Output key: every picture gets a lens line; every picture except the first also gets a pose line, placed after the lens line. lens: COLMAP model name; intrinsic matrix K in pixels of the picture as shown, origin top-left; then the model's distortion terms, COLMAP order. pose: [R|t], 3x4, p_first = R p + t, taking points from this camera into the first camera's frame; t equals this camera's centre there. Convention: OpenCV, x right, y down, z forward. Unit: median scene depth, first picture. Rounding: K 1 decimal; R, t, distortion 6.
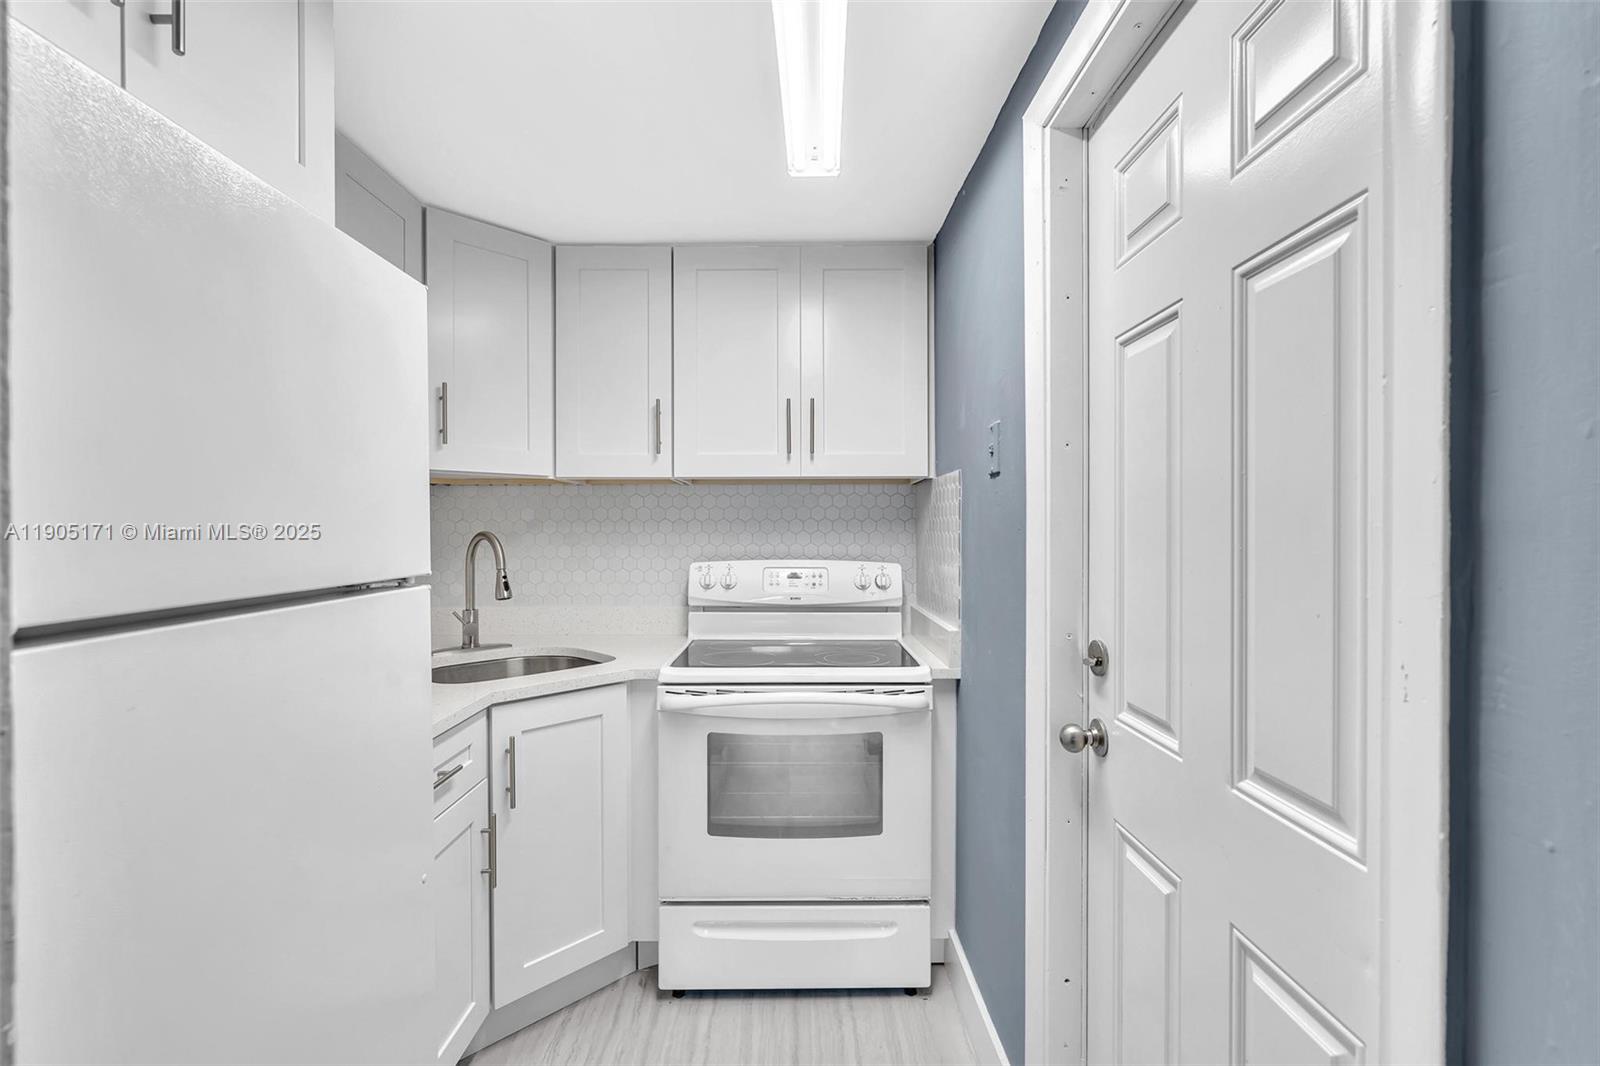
lens RADIAL K [[713.2, 0, 795.6], [0, 713.2, 528.3], [0, 0, 1]] dist [-0.008907, 0.002331]
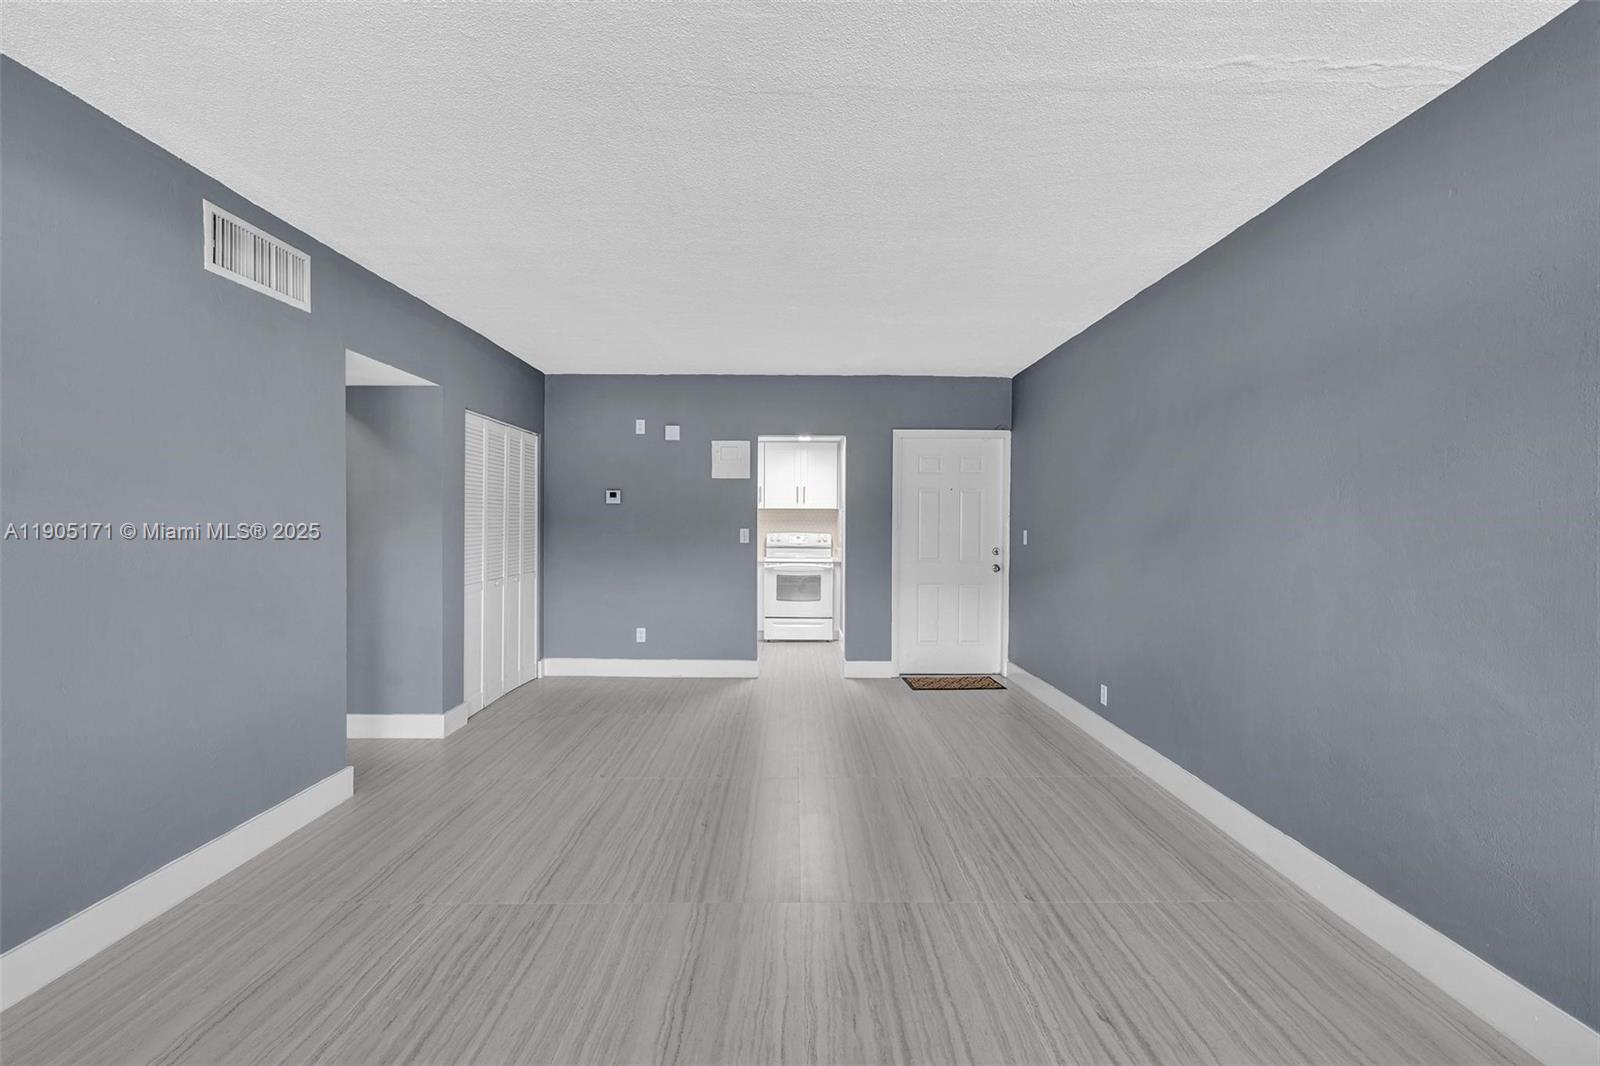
lens RADIAL K [[713.2, 0, 802.6], [0, 713.2, 532.6], [0, 0, 1]] dist [-0.008907, 0.002331]
pose [[0.999929, 0.009467, 0.007262, -0.009539], [-0.009569, 0.999855, 0.014074, -0.004186], [-0.007128, -0.014142, 0.999875, -2.892319]]
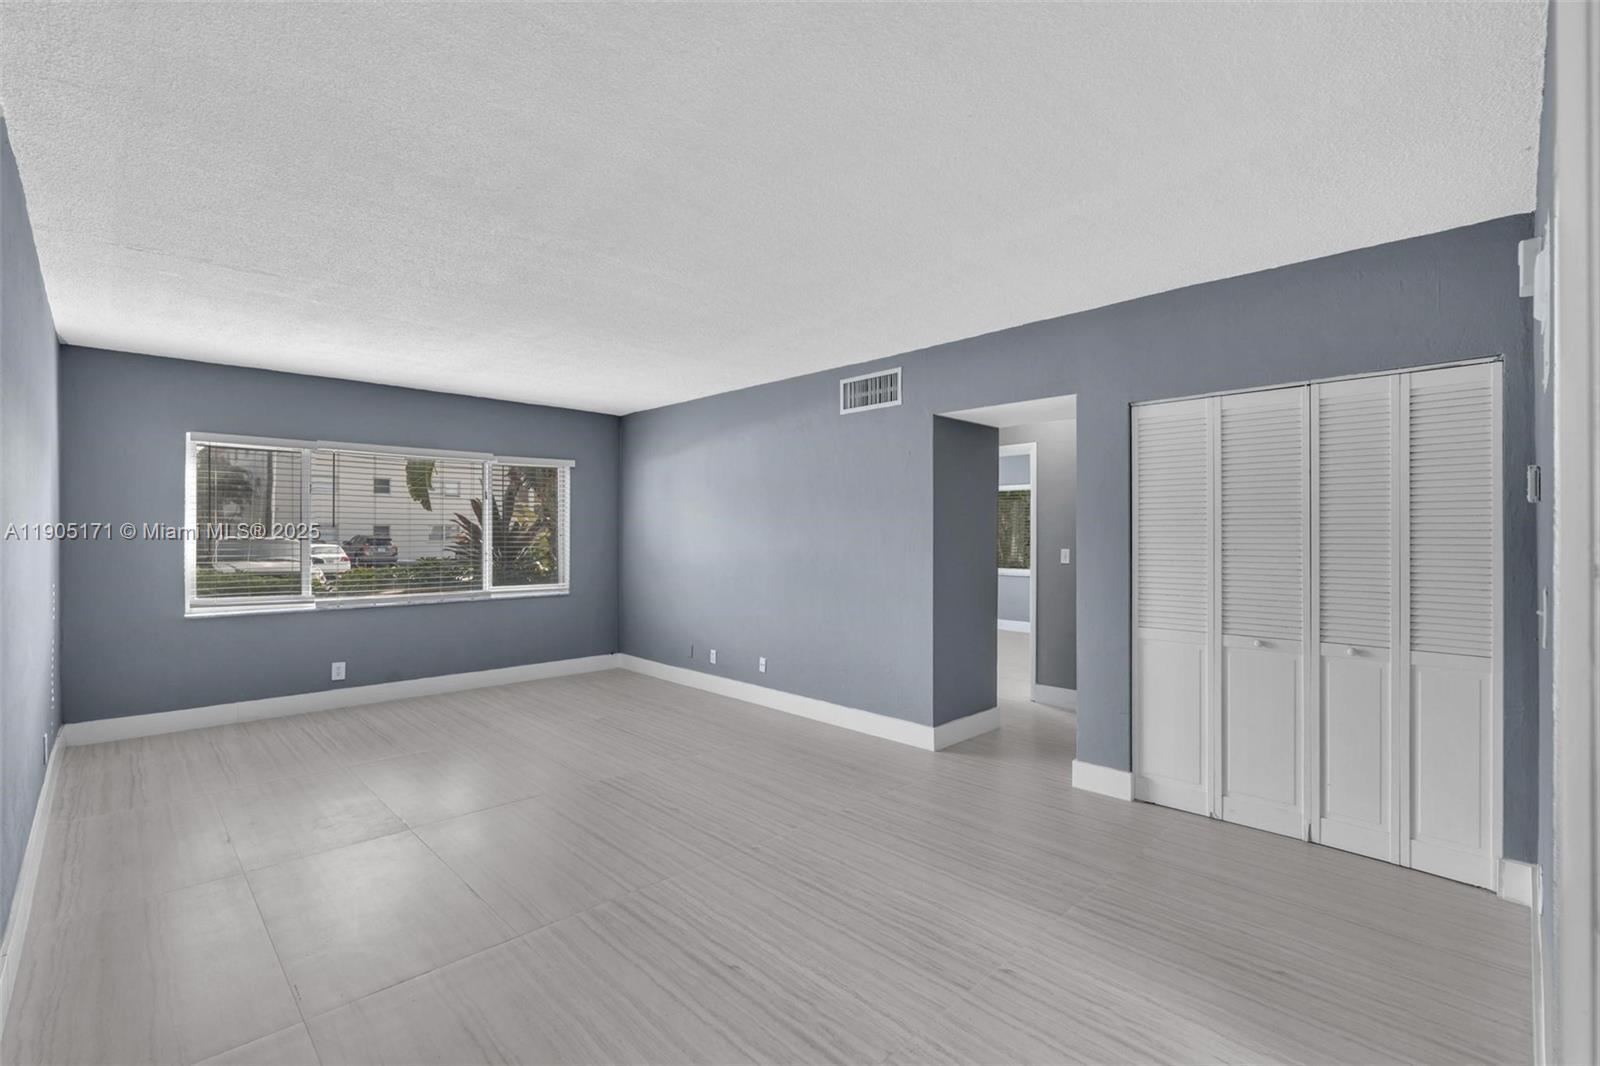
lens RADIAL K [[713.2, 0, 799.5], [0, 713.2, 533.5], [0, 0, 1]] dist [-0.008907, 0.002331]
pose [[-0.719313, 0.001869, -0.694683, 0.782580], [0.001441, 0.999998, 0.001198, -0.029633], [0.694684, -0.000139, -0.719315, 0.078435]]
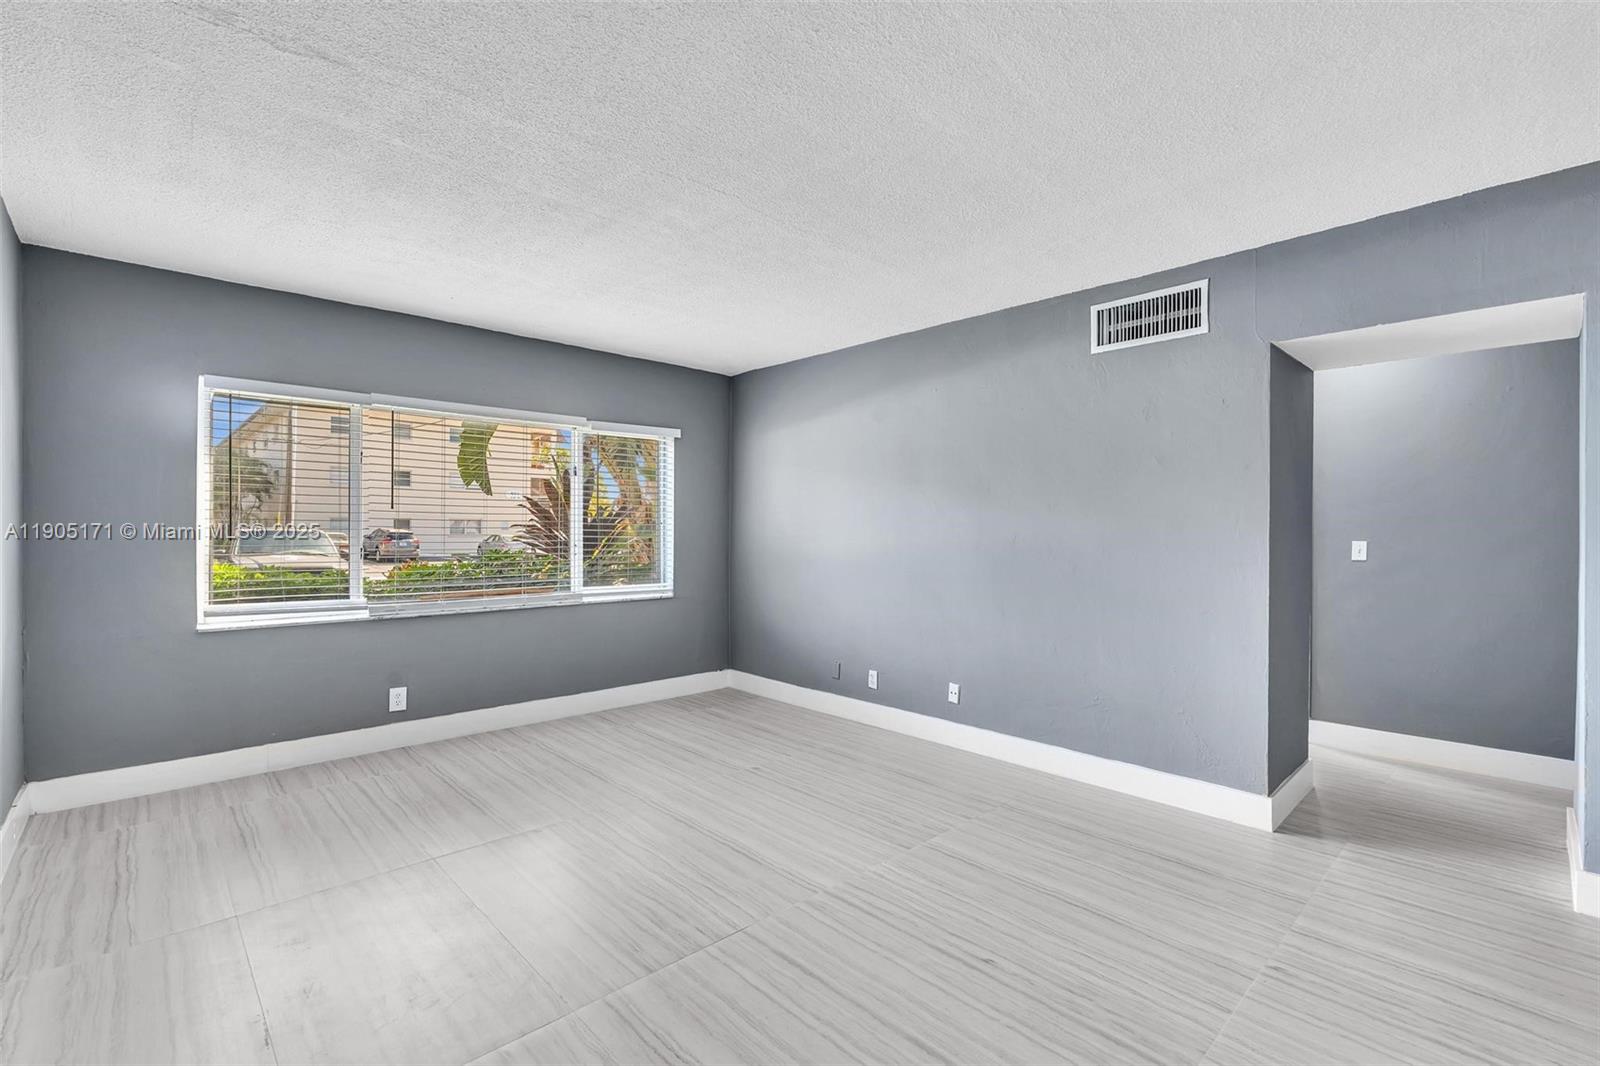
lens RADIAL K [[713.2, 0, 799.0], [0, 713.2, 532.2], [0, 0, 1]] dist [-0.008907, 0.002331]
pose [[-0.730126, 0.002763, -0.683307, 0.721643], [-0.000974, 0.999987, 0.005084, 0.001801], [0.683312, 0.004378, -0.730114, -0.806751]]
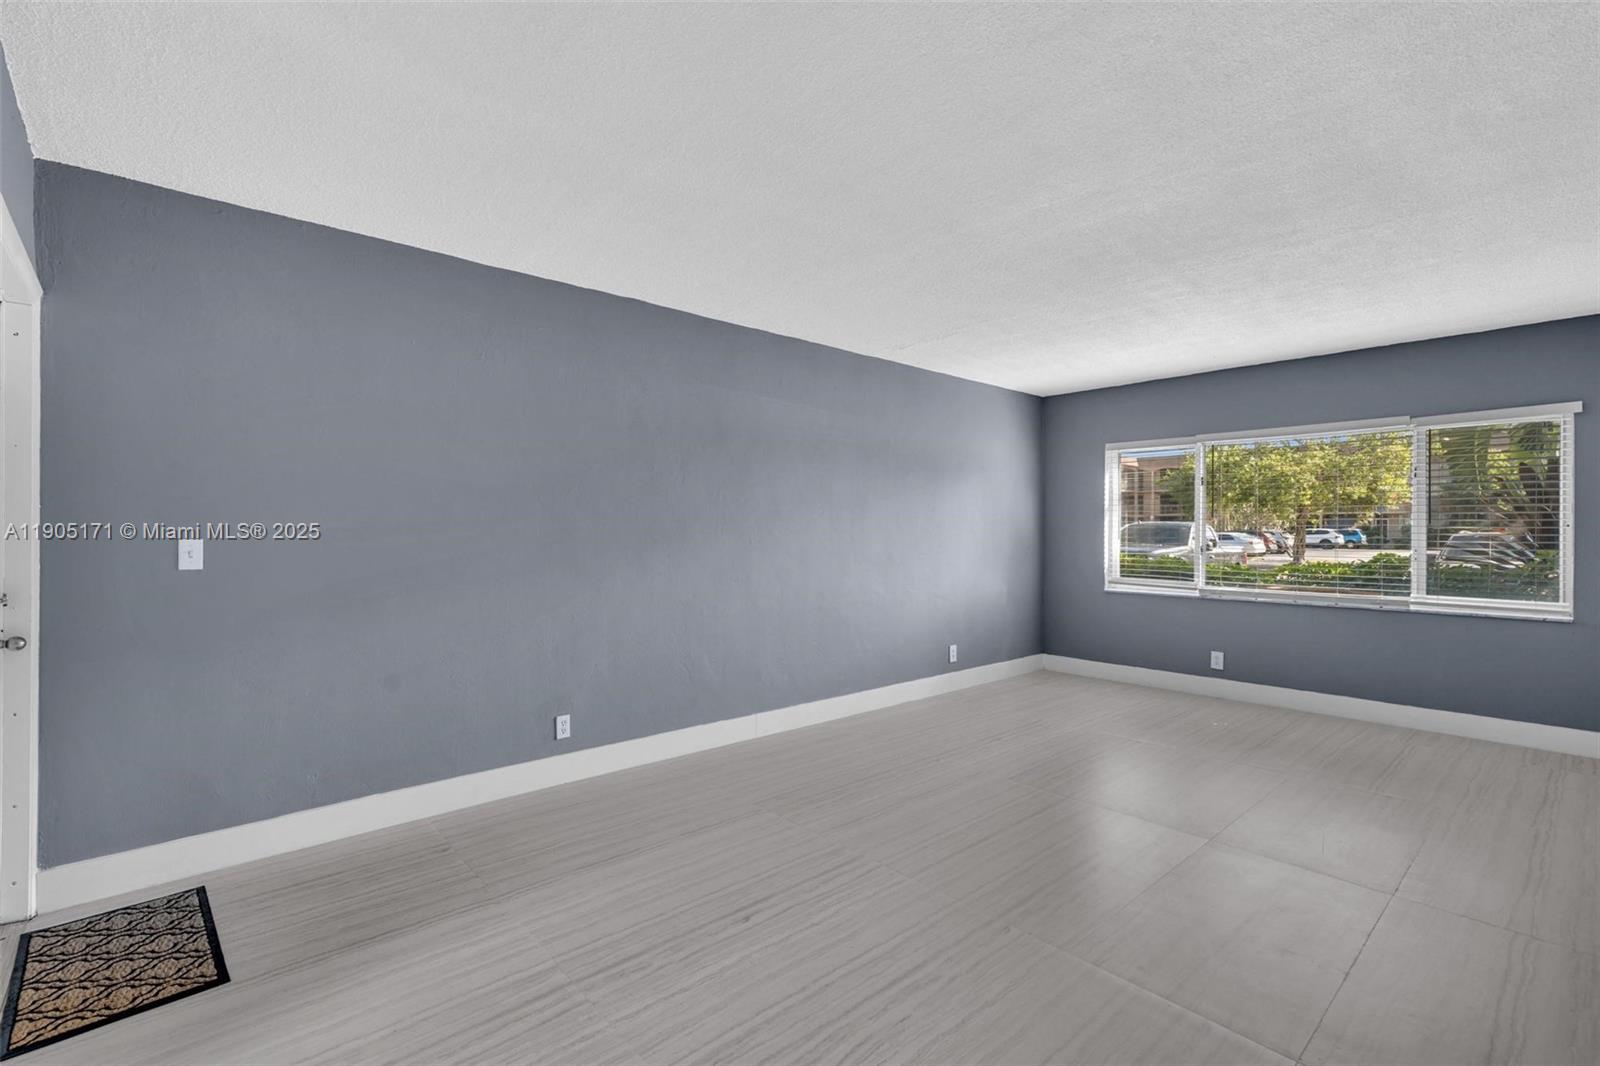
lens RADIAL K [[713.2, 0, 799.8], [0, 713.2, 528.4], [0, 0, 1]] dist [-0.008907, 0.002331]
pose [[-0.658676, 0.003530, 0.752419, -0.848908], [-0.000994, 0.999984, -0.005561, 0.004775], [-0.752426, -0.004410, -0.658662, -0.073665]]
